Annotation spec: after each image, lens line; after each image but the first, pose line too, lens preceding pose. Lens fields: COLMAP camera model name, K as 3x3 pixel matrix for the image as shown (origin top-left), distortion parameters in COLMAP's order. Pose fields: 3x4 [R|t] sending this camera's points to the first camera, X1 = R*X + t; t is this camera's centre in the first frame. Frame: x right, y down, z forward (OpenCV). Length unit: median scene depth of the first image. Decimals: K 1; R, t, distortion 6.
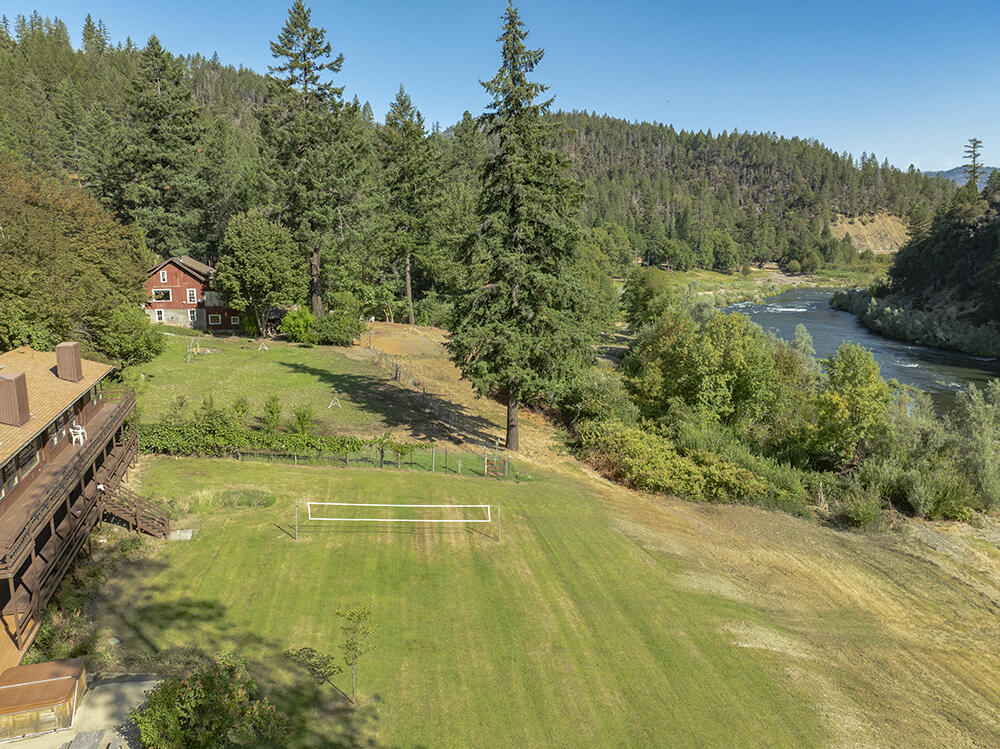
lens RADIAL K [[702.4, 0, 496.8], [0, 702.4, 372.4], [0, 0, 1]] dist [-0.045135, 0.012401]
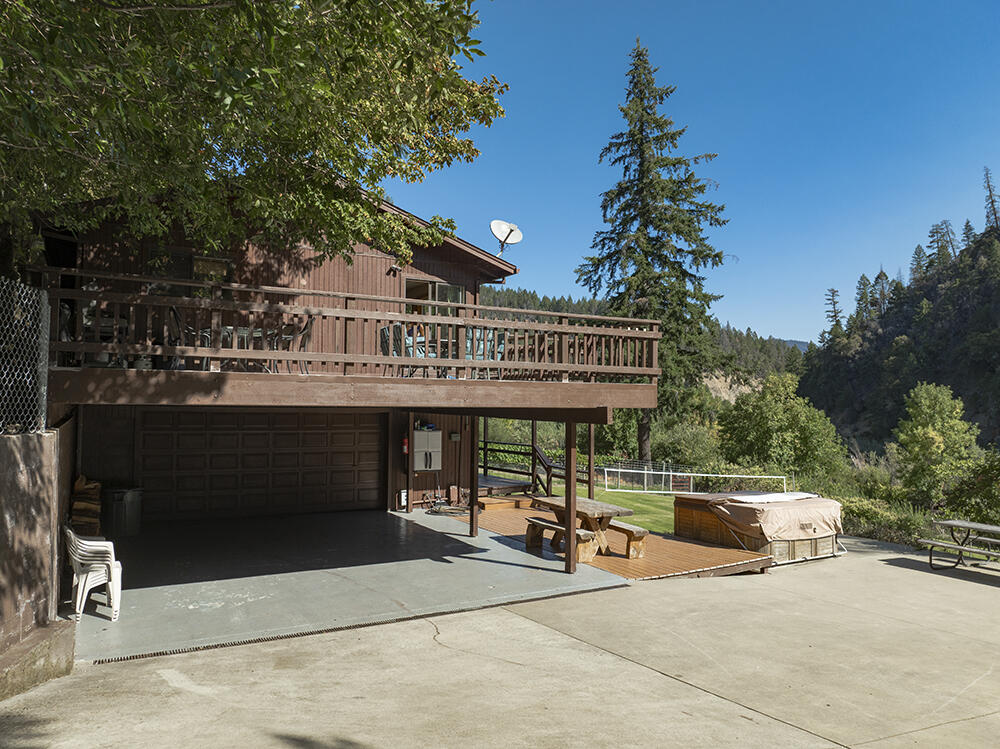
lens RADIAL K [[702.4, 0, 497.6], [0, 702.4, 377.7], [0, 0, 1]] dist [-0.045135, 0.012401]
pose [[0.979065, 0.009536, 0.203322, -0.169862], [0.036190, 0.974831, -0.219989, 0.078347], [-0.200303, 0.222742, 0.954078, 0.067232]]
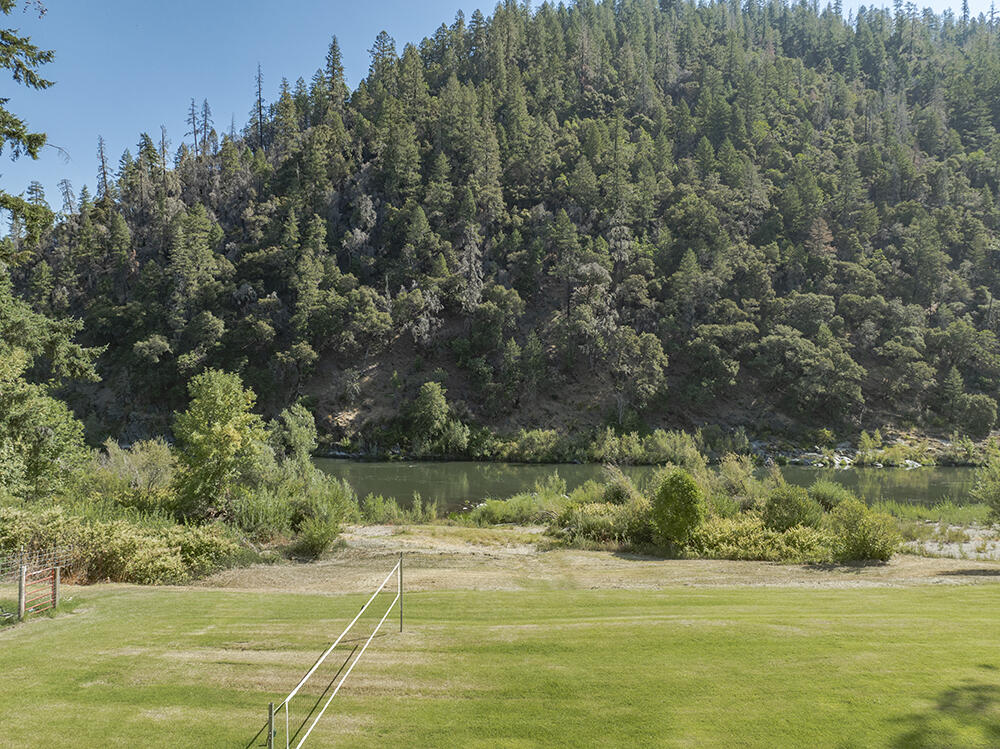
lens RADIAL K [[702.4, 0, 501.0], [0, 702.4, 377.4], [0, 0, 1]] dist [-0.045135, 0.012401]
pose [[0.153602, 0.002788, 0.988129, -0.154700], [0.171427, 0.984757, -0.029426, 0.027848], [-0.973149, 0.173912, 0.150783, 0.260848]]
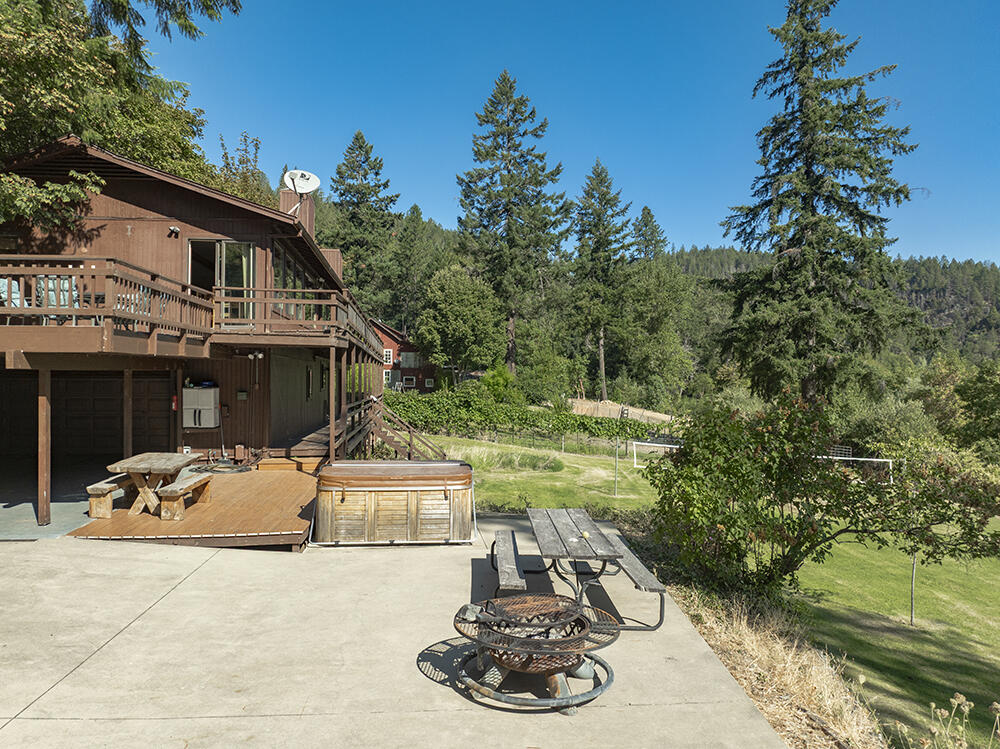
lens RADIAL K [[702.4, 0, 497.1], [0, 702.4, 374.2], [0, 0, 1]] dist [-0.045135, 0.012401]
pose [[0.980660, -0.004911, -0.195659, -0.081088], [-0.033490, 0.980732, -0.192467, 0.079425], [0.192834, 0.195297, 0.961600, 0.079633]]
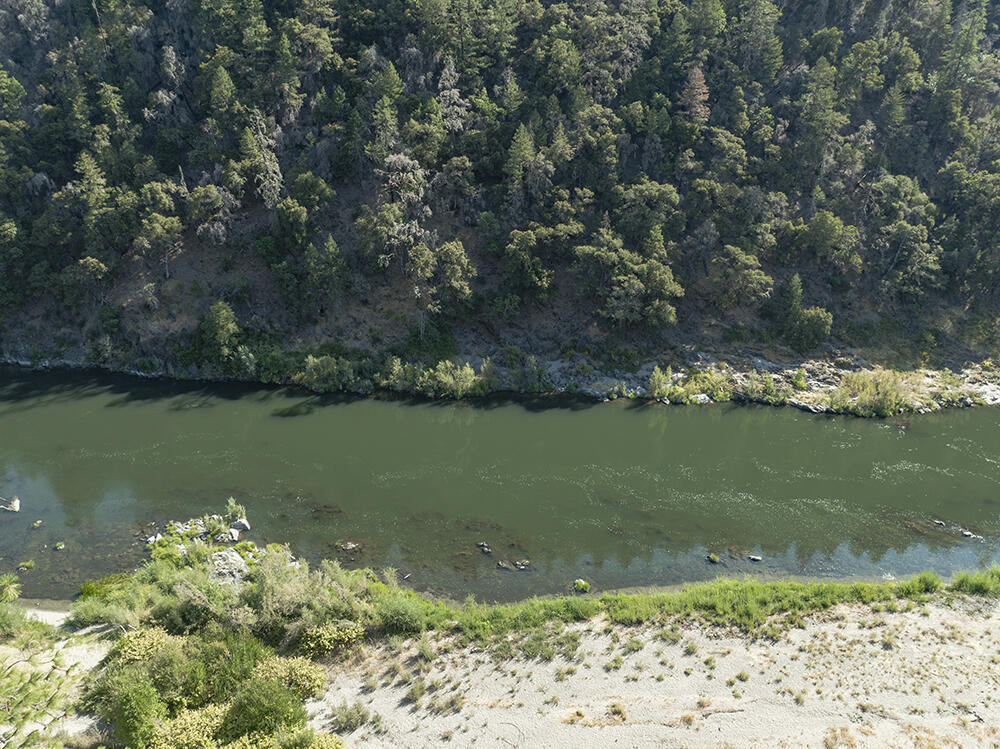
lens RADIAL K [[702.4, 0, 497.6], [0, 702.4, 371.8], [0, 0, 1]] dist [-0.045135, 0.012401]
pose [[0.193183, -0.379897, 0.904632, 0.013084], [0.176166, 0.920446, 0.348918, -0.232595], [-0.965218, 0.091961, 0.244740, -0.150277]]
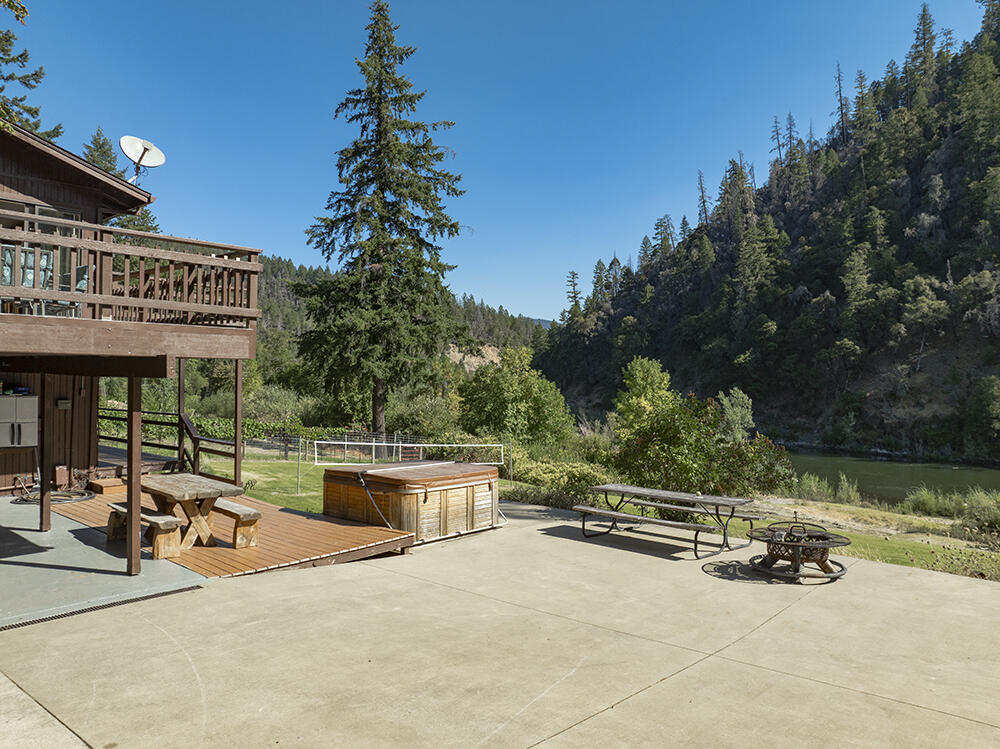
lens RADIAL K [[702.4, 0, 497.9], [0, 702.4, 377.7], [0, 0, 1]] dist [-0.045135, 0.012401]
pose [[0.855053, 0.004022, 0.518525, -0.149447], [0.093071, 0.982541, -0.161096, 0.078628], [-0.510120, 0.186005, 0.839750, 0.076823]]
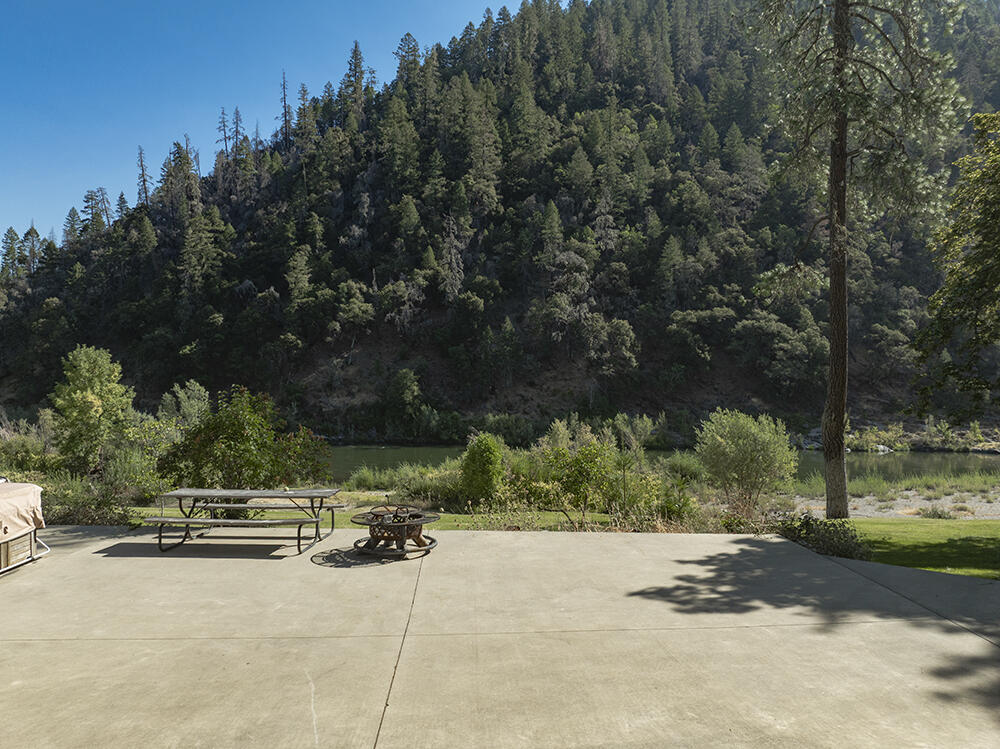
lens RADIAL K [[702.4, 0, 498.0], [0, 702.4, 377.0], [0, 0, 1]] dist [-0.045135, 0.012401]
pose [[0.256534, -0.003262, 0.966530, -0.159464], [0.173600, 0.983888, -0.042756, 0.075807], [-0.950817, 0.178758, 0.252967, 0.089981]]
